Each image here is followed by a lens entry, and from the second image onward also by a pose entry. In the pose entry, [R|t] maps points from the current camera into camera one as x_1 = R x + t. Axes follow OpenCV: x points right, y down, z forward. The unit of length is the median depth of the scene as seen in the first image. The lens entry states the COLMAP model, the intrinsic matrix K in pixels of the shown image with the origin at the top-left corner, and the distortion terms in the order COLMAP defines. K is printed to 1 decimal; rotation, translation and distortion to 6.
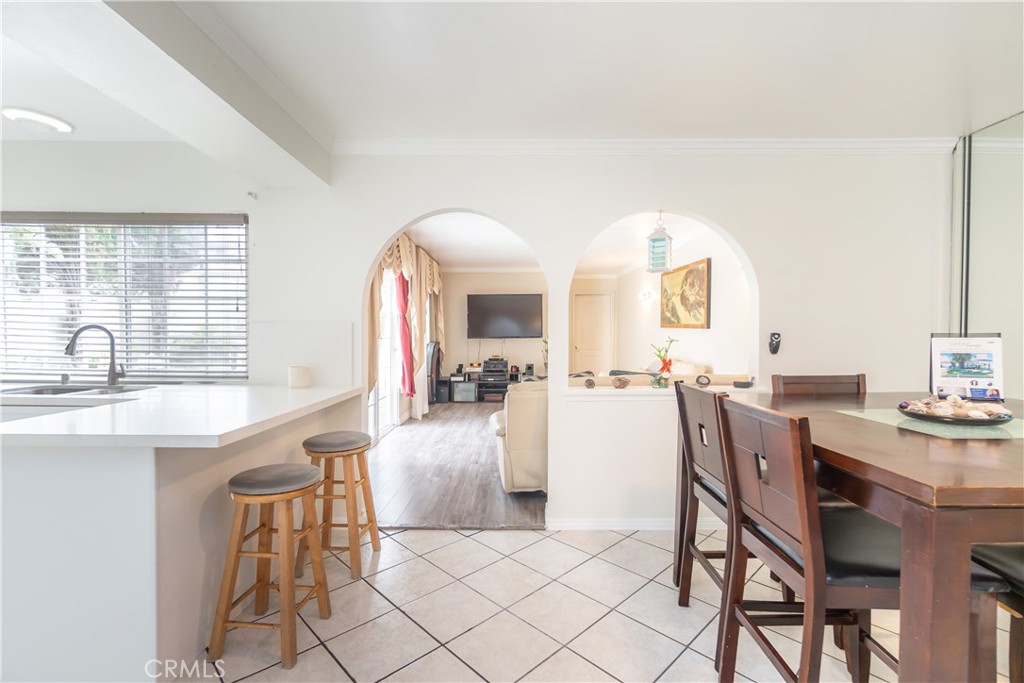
lens RADIAL K [[443.7, 0, 508.6], [0, 443.7, 341.9], [0, 0, 1]] dist [0.022492, -0.008247]
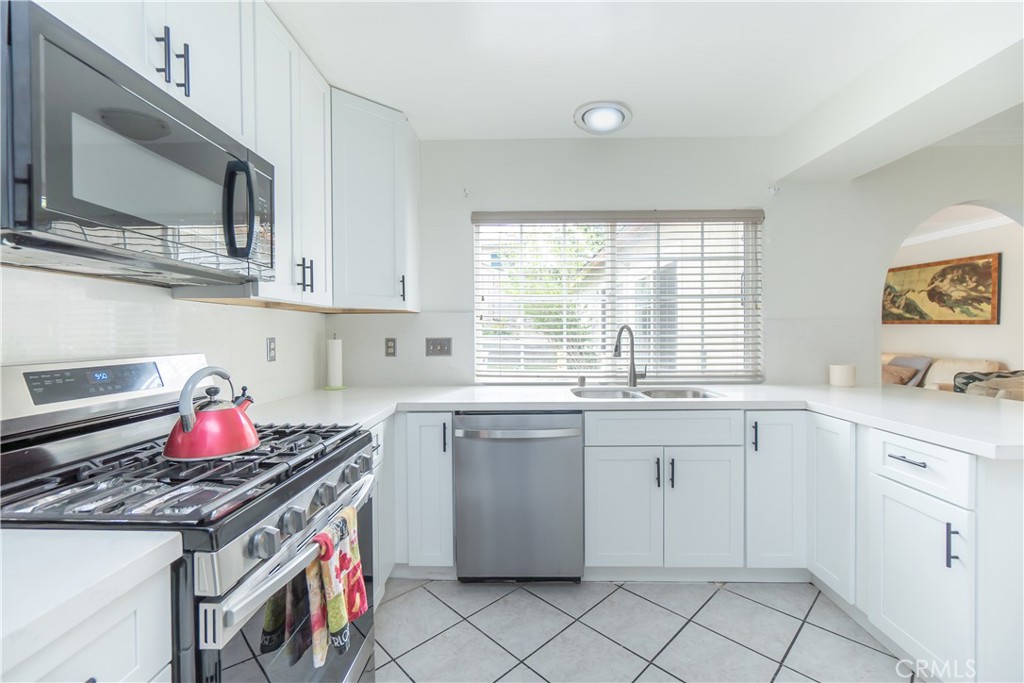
lens RADIAL K [[443.7, 0, 515.8], [0, 443.7, 337.1], [0, 0, 1]] dist [0.022492, -0.008247]
pose [[0.999717, -0.008621, 0.022186, -1.107324], [0.008765, 0.999941, -0.006383, -0.007080], [-0.022129, 0.006576, 0.999733, 0.037810]]
